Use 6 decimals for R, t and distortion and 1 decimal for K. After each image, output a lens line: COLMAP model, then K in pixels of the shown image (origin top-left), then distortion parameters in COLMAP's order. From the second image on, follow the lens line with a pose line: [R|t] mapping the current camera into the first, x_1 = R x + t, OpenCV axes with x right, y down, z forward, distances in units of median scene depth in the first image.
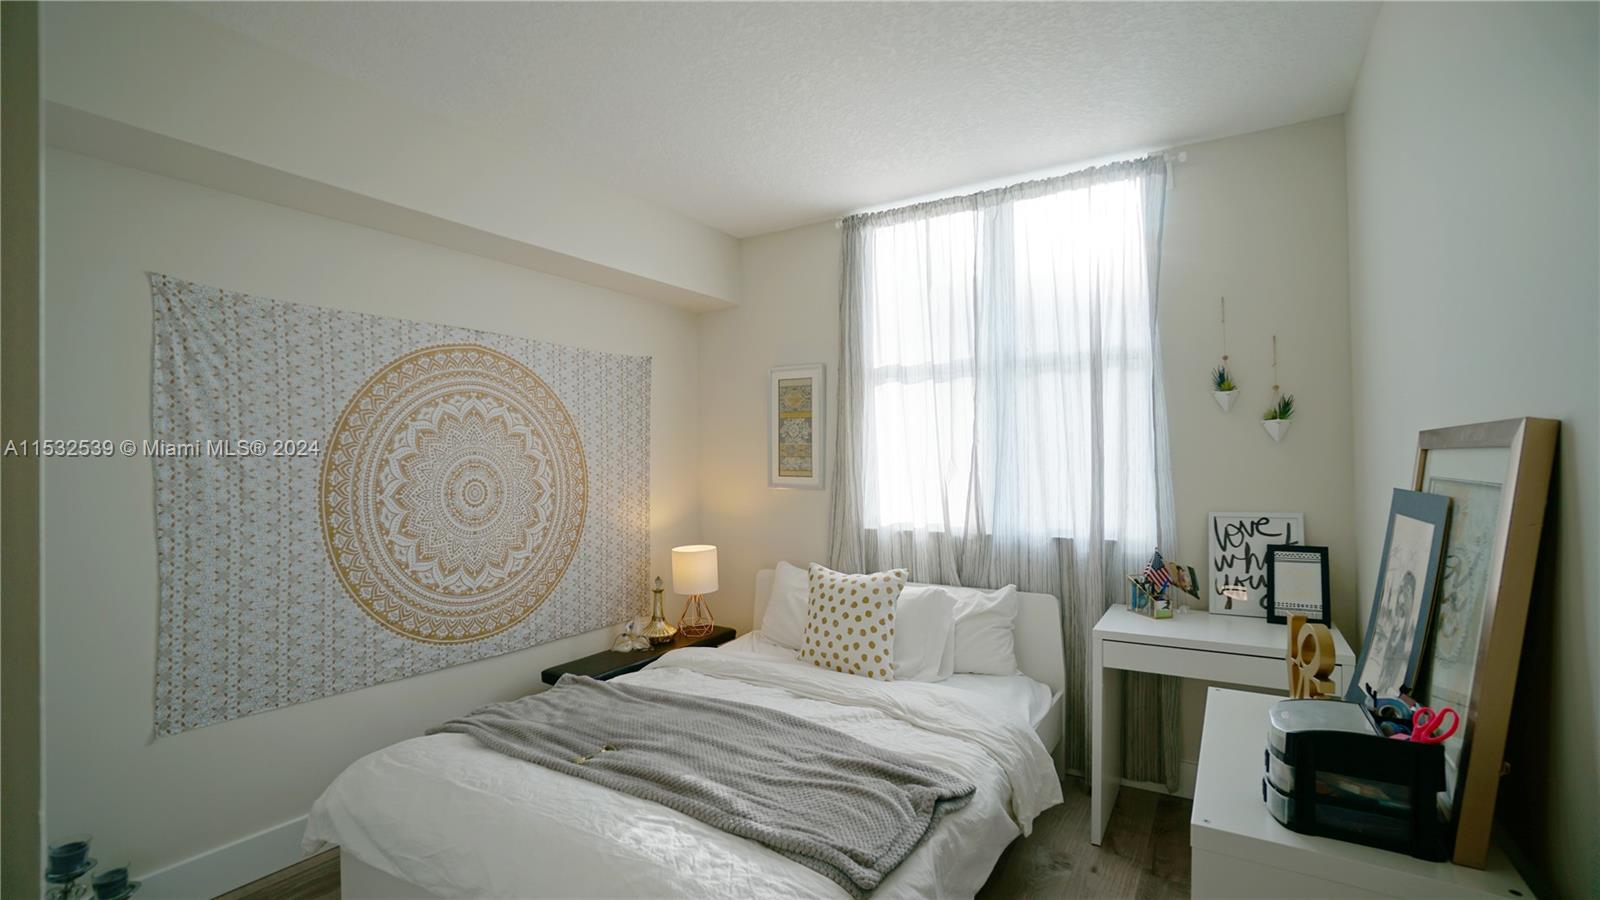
lens RADIAL K [[710.4, 0, 790.9], [0, 710.4, 456.7], [0, 0, 1]] dist [-0.070500, 0.024238]
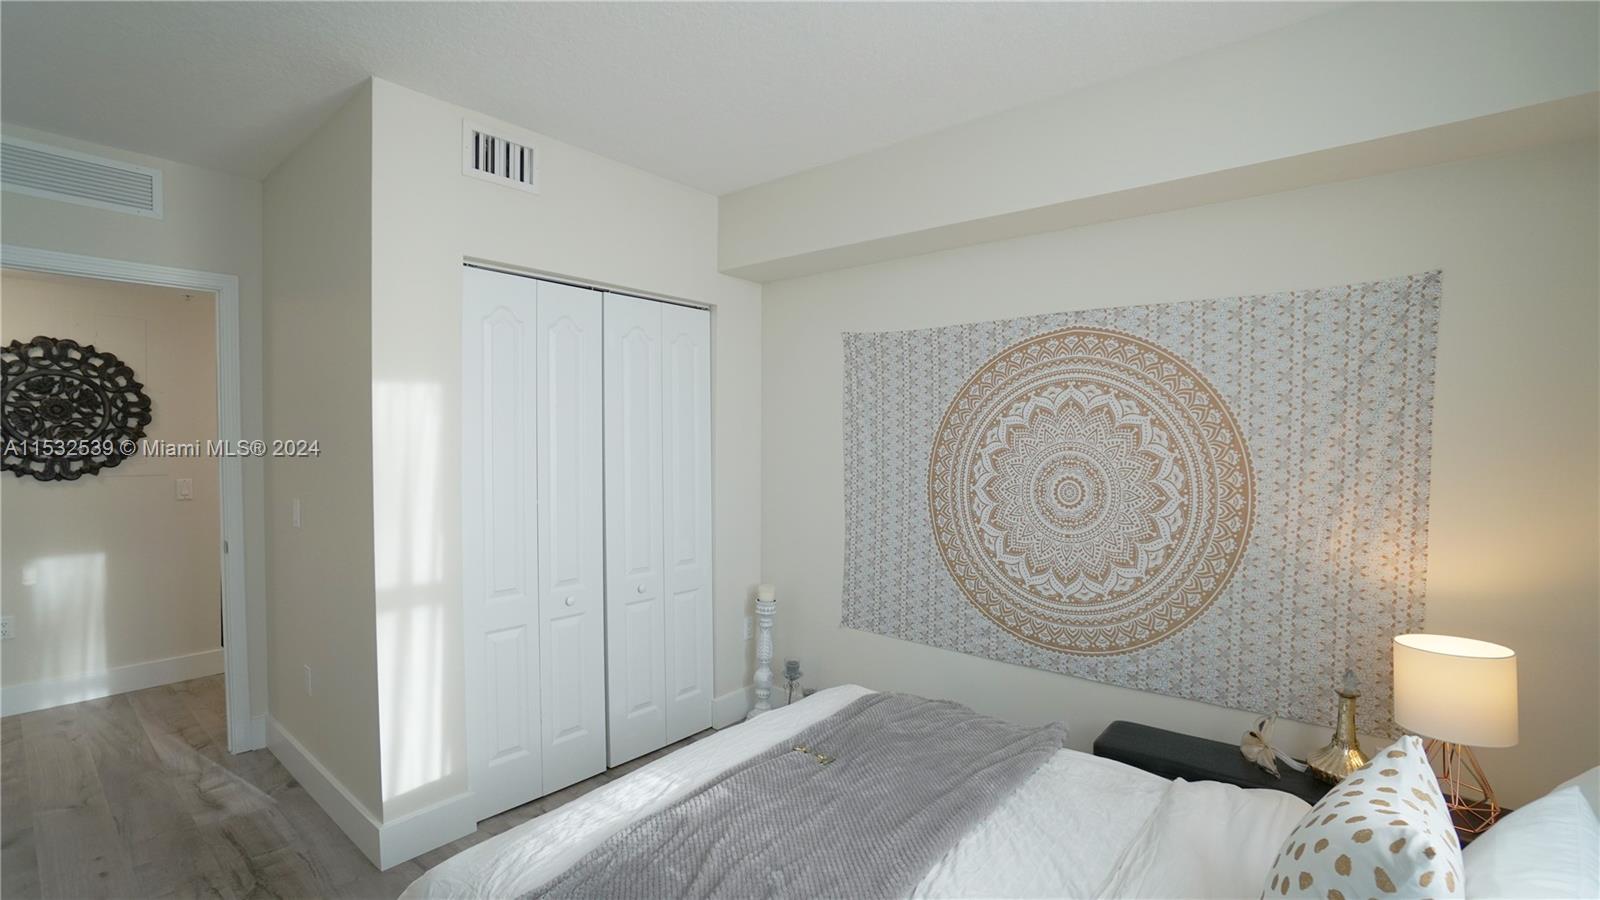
lens RADIAL K [[710.4, 0, 790.9], [0, 710.4, 456.7], [0, 0, 1]] dist [-0.070500, 0.024238]
pose [[-0.130687, 0.033601, -0.990854, 0.524819], [0.005579, 0.999435, 0.033157, -0.028185], [0.991408, -0.001195, -0.130801, 0.805067]]
